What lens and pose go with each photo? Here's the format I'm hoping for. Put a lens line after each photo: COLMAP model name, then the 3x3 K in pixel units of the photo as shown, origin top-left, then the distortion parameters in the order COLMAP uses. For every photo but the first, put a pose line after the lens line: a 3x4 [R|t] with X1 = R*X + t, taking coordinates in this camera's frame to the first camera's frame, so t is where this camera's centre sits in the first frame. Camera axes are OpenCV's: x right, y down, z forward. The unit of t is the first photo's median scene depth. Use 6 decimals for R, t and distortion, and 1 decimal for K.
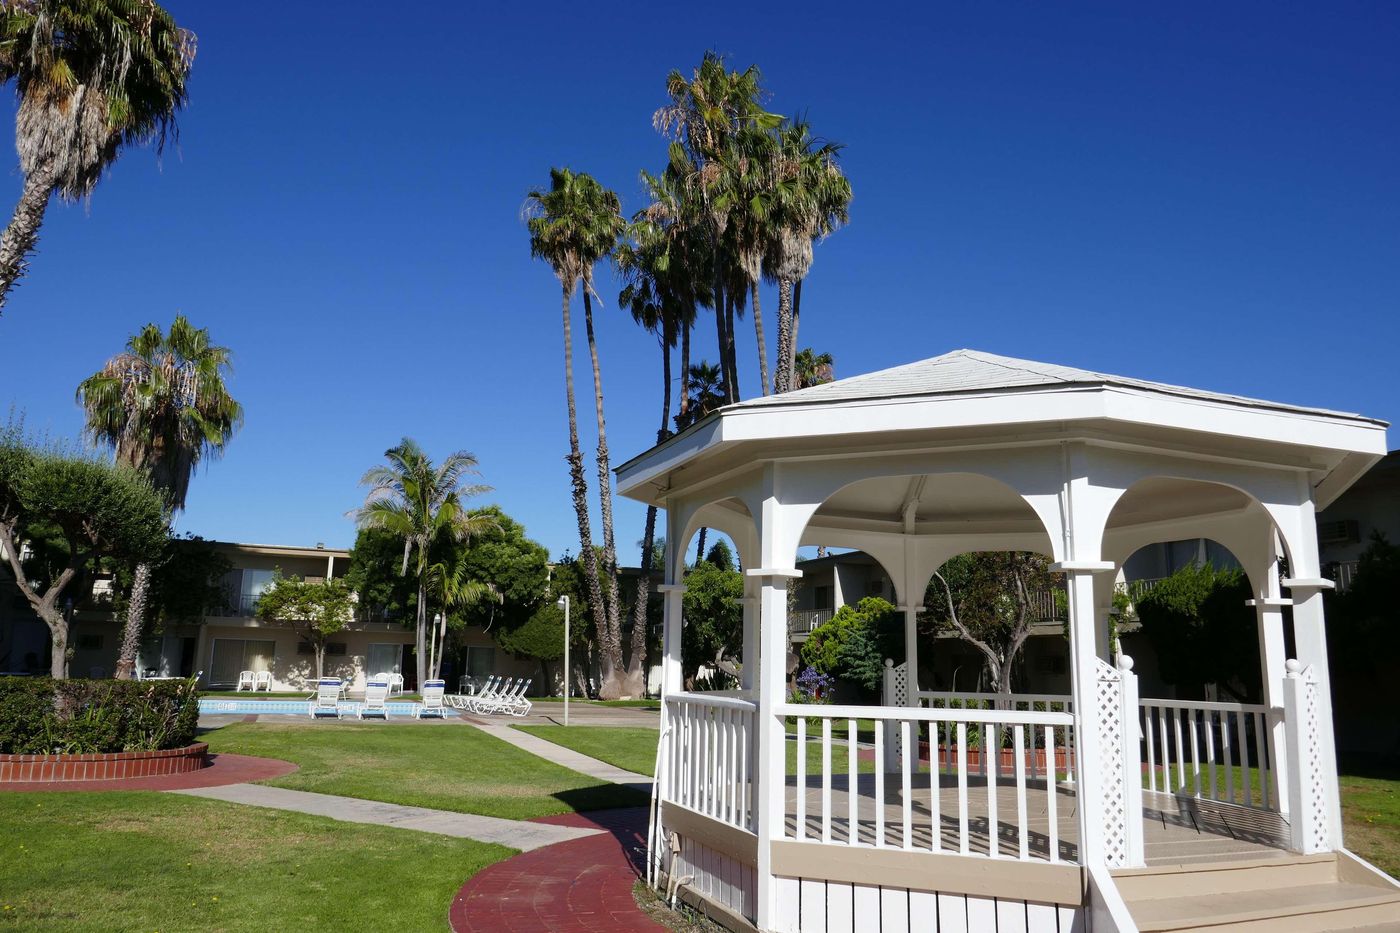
lens RADIAL K [[1009.7, 0, 690.4], [0, 1009.7, 459.0], [0, 0, 1]] dist [-0.011656, 0.002452]
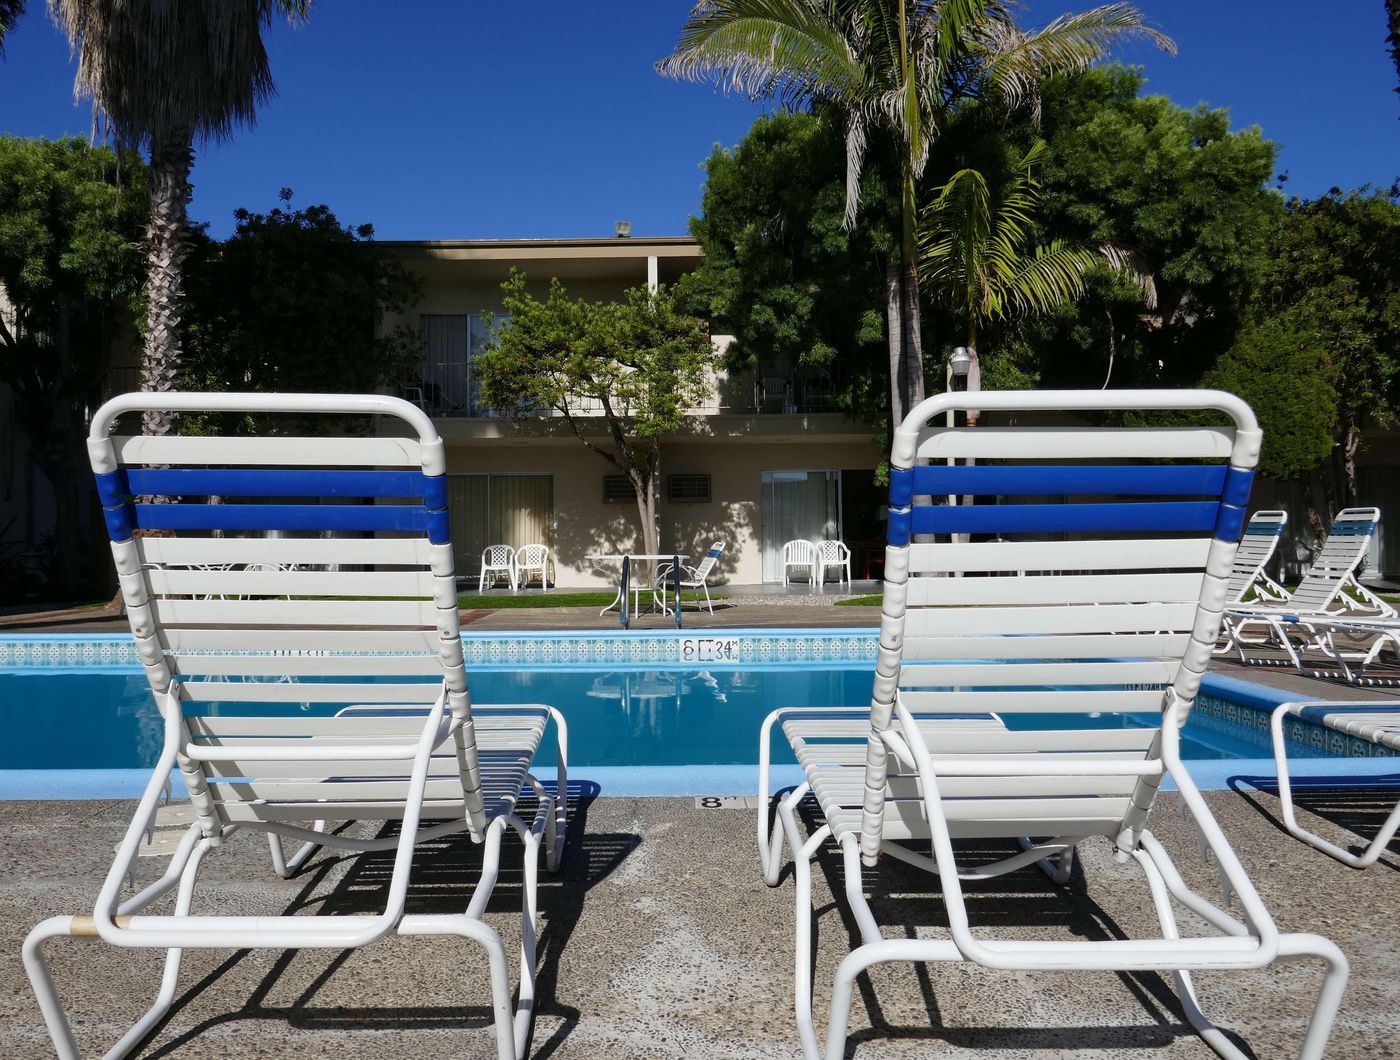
lens RADIAL K [[1102.7, 0, 697.0], [0, 1102.7, 534.0], [0, 0, 1]] dist [-0.000043, -0.000009]
pose [[0.937693, -0.039425, -0.345221, -0.230131], [0.102313, 0.980822, 0.165891, 0.159129], [0.332060, -0.190875, 0.923744, 0.693735]]
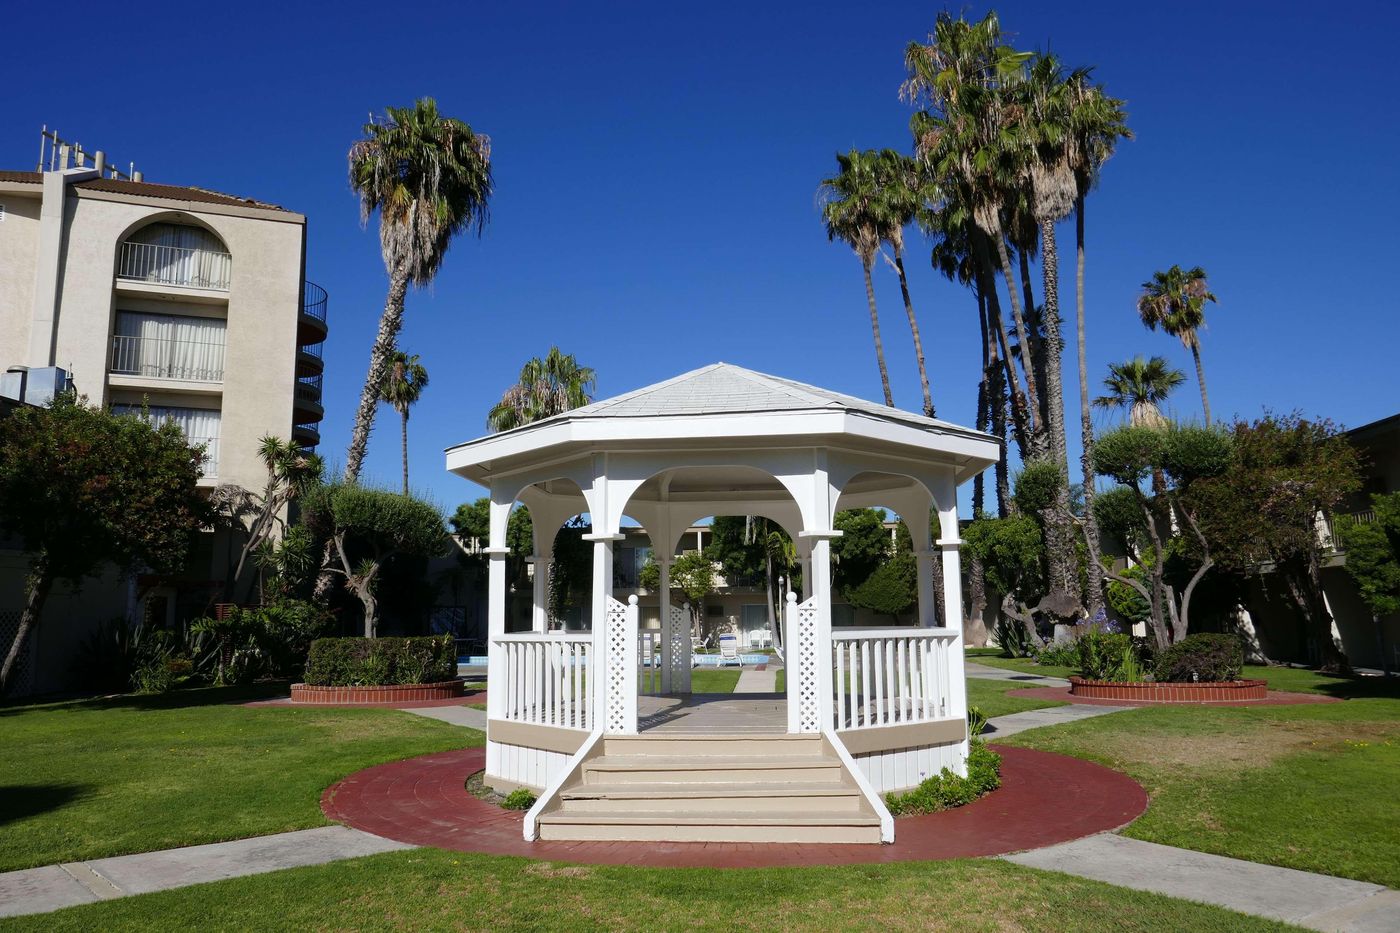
lens RADIAL K [[1009.7, 0, 694.3], [0, 1009.7, 462.5], [0, 0, 1]] dist [-0.011656, 0.002452]
pose [[0.892094, -0.103315, -0.439880, 0.185739], [0.122930, 0.992282, 0.016249, -0.001601], [0.434807, -0.068570, 0.897909, -0.042970]]
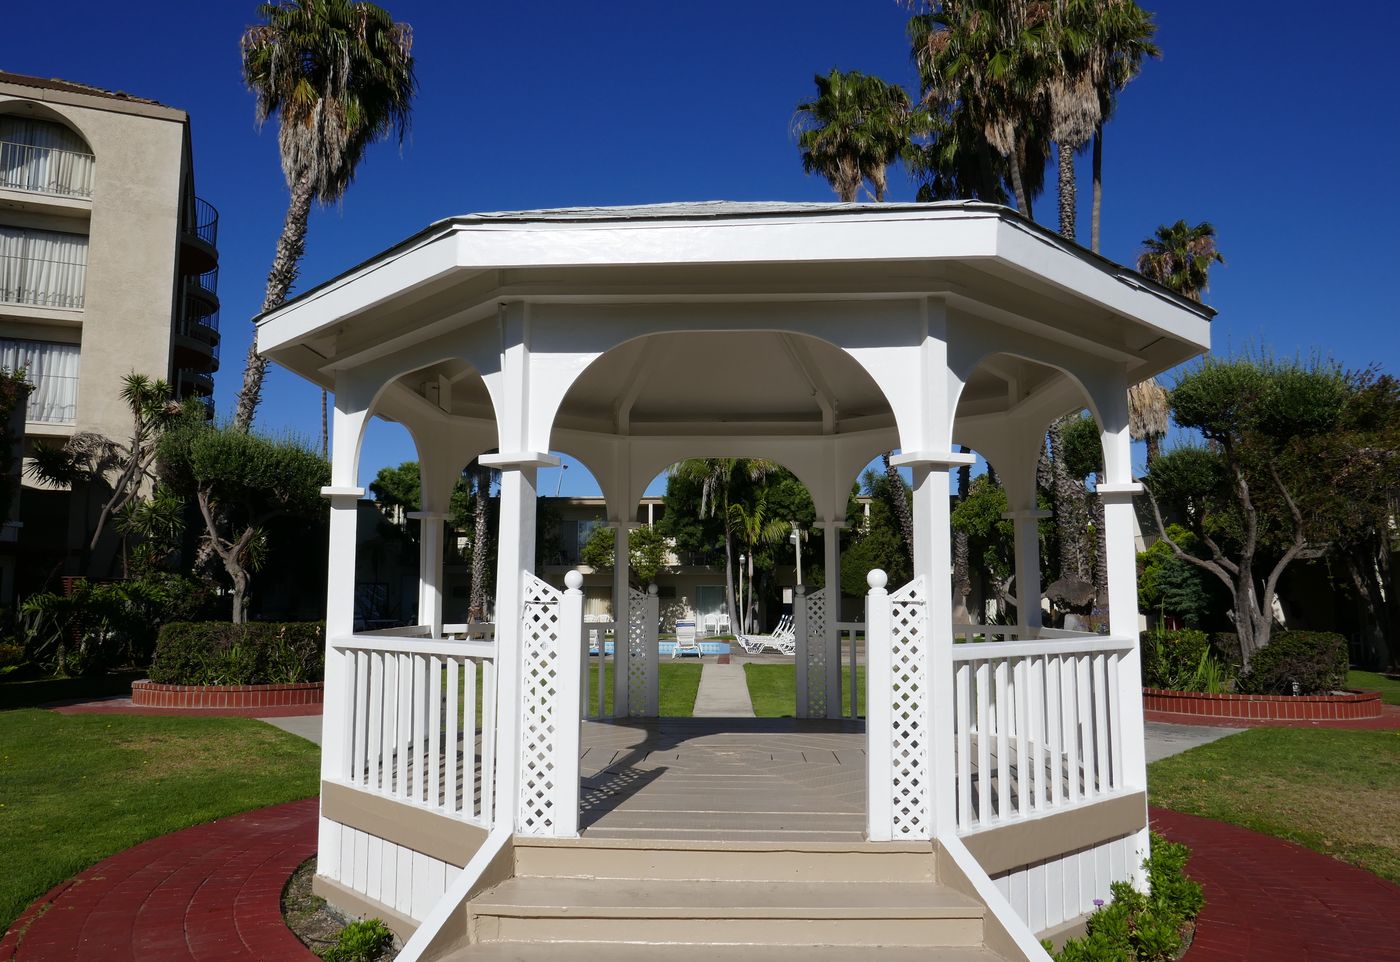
lens RADIAL K [[1041.5, 0, 671.3], [0, 1041.5, 479.8], [0, 0, 1]] dist [-0.008972, -0.005209]
pose [[0.906203, -0.070499, -0.416925, 0.131815], [0.104434, 0.992773, 0.059121, 0.013578], [0.409744, -0.097116, 0.907016, 0.049002]]
